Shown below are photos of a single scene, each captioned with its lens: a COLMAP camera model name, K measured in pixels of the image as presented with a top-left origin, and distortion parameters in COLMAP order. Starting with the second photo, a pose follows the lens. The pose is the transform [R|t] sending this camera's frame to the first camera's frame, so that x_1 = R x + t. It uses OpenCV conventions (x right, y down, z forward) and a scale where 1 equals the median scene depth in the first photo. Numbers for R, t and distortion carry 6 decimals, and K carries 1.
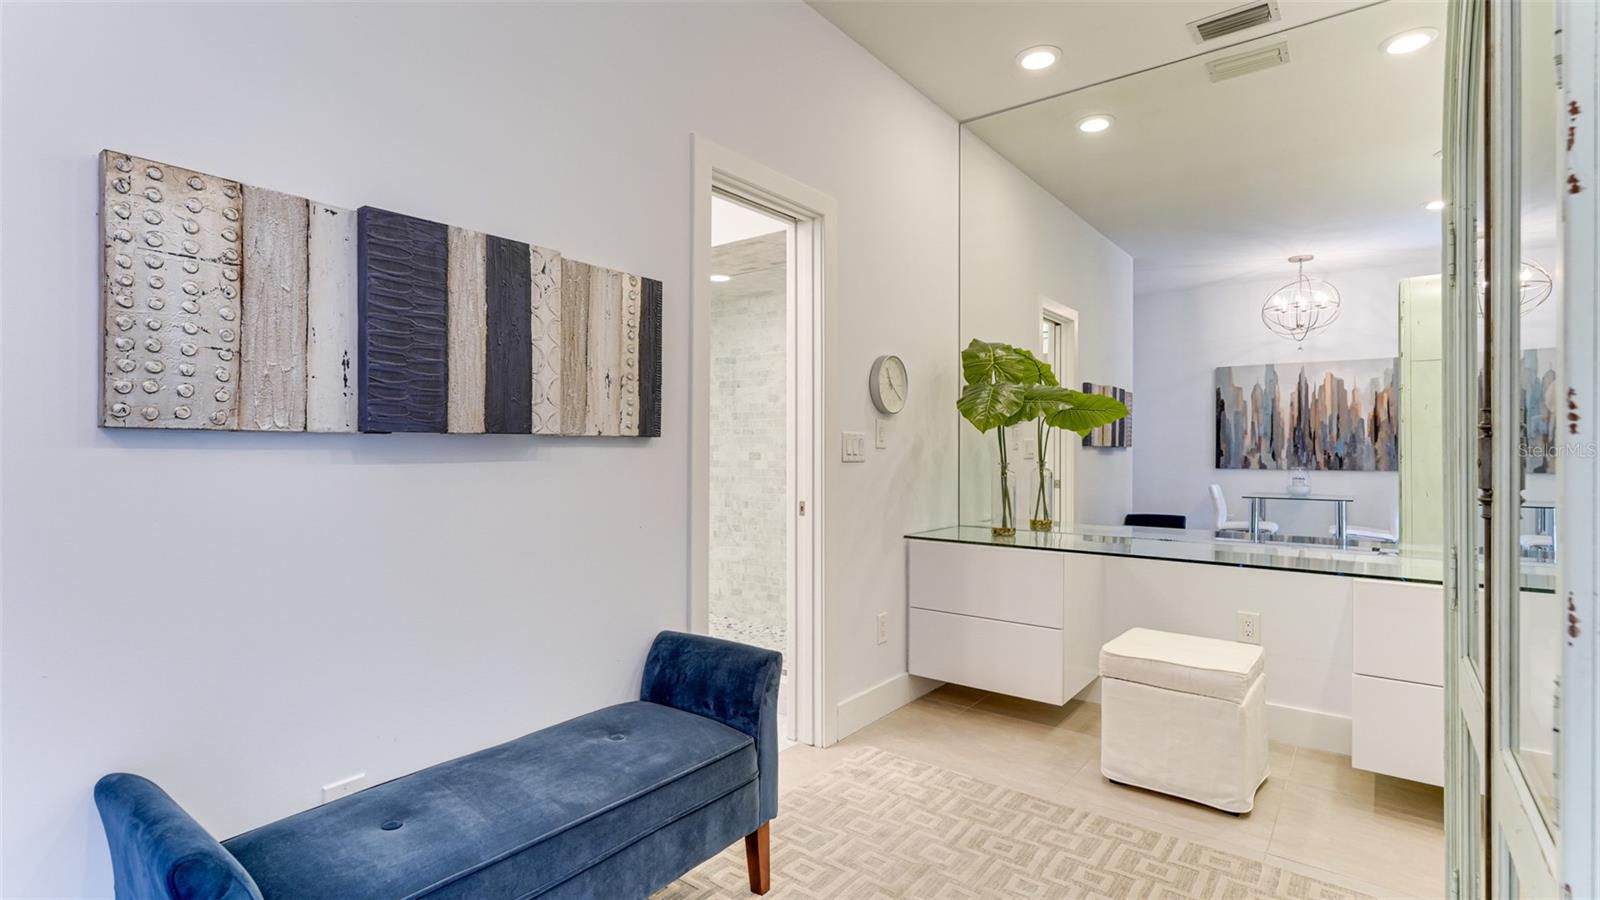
lens RADIAL K [[754.9, 0, 807.6], [0, 754.9, 449.7], [0, 0, 1]] dist [0.005702, 0.000257]
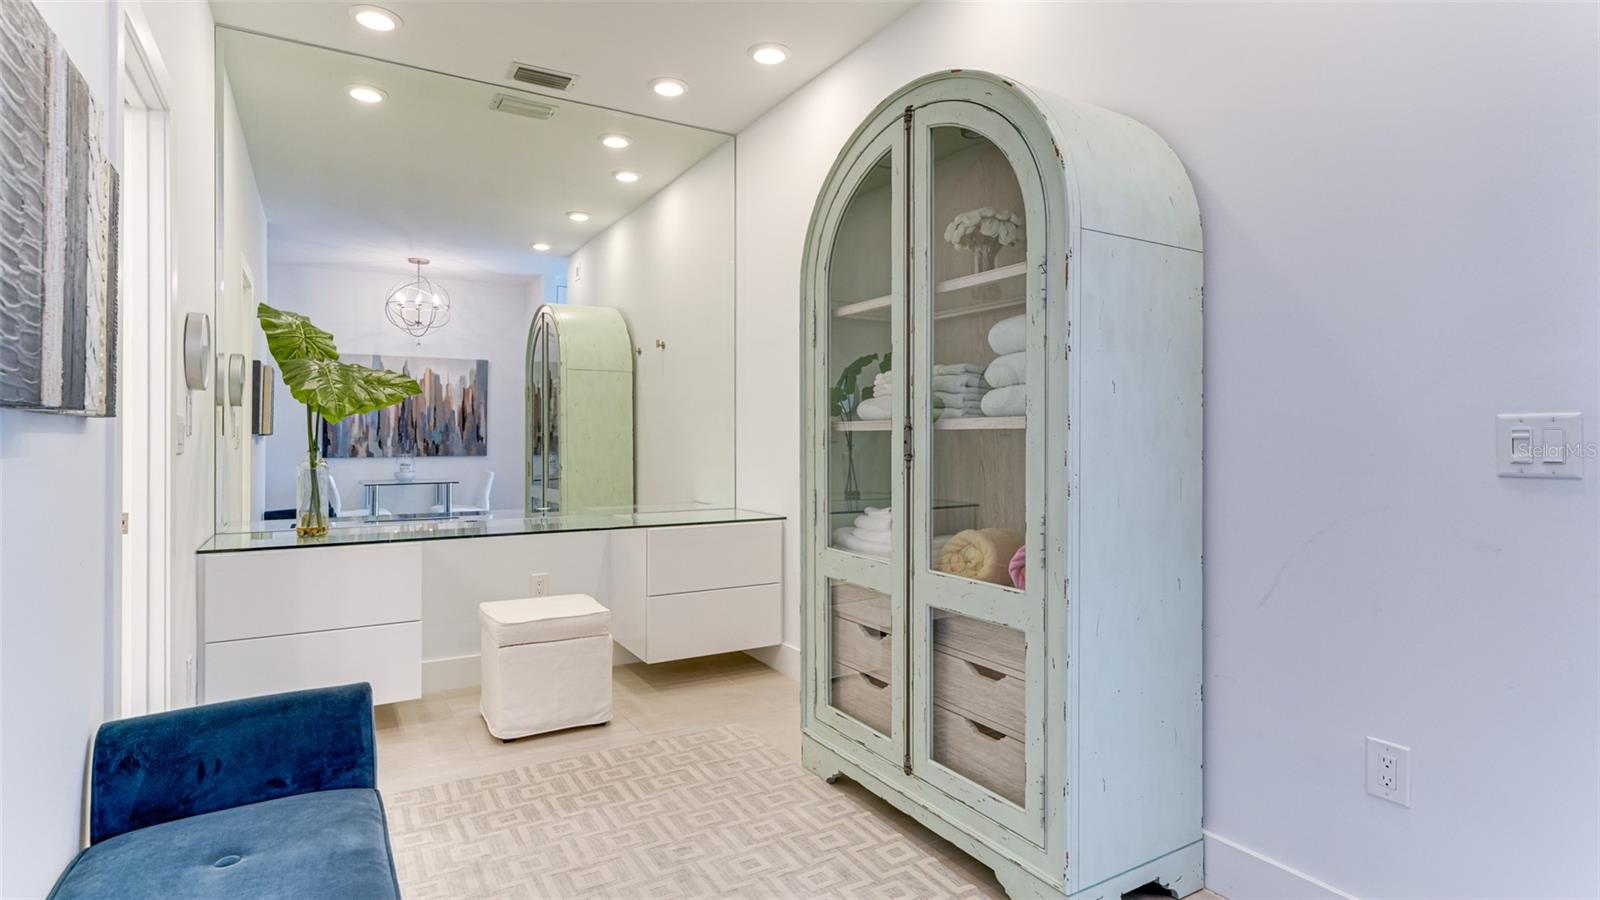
lens RADIAL K [[790.0, 0, 811.4], [0, 790.0, 437.8], [0, 0, 1]] dist [0.004751, 0.000309]
pose [[0.367777, -0.003271, 0.929908, -0.333250], [0.004354, 0.999989, 0.001796, 0.000252], [-0.929904, 0.003388, 0.367787, 0.114909]]
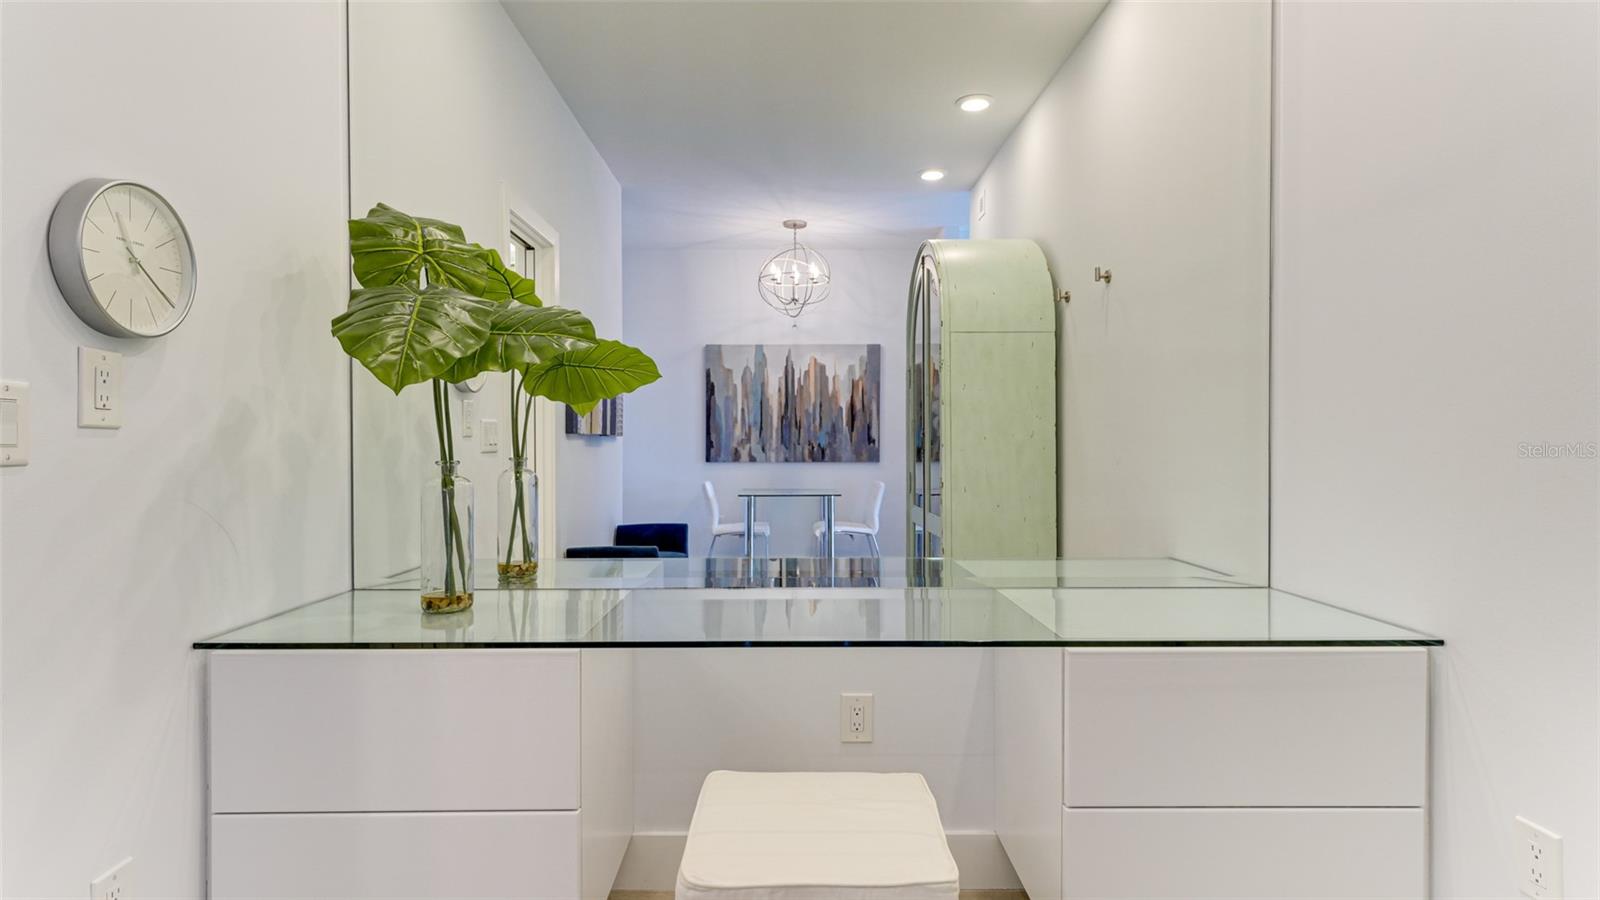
lens RADIAL K [[830.2, 0, 790.1], [0, 830.2, 452.2], [0, 0, 1]] dist [0.006308, -0.001635]
pose [[0.798046, -0.009998, 0.602514, 0.100870], [0.003717, 0.999925, 0.011669, 0.005429], [-0.602586, -0.007073, 0.798023, 0.391117]]
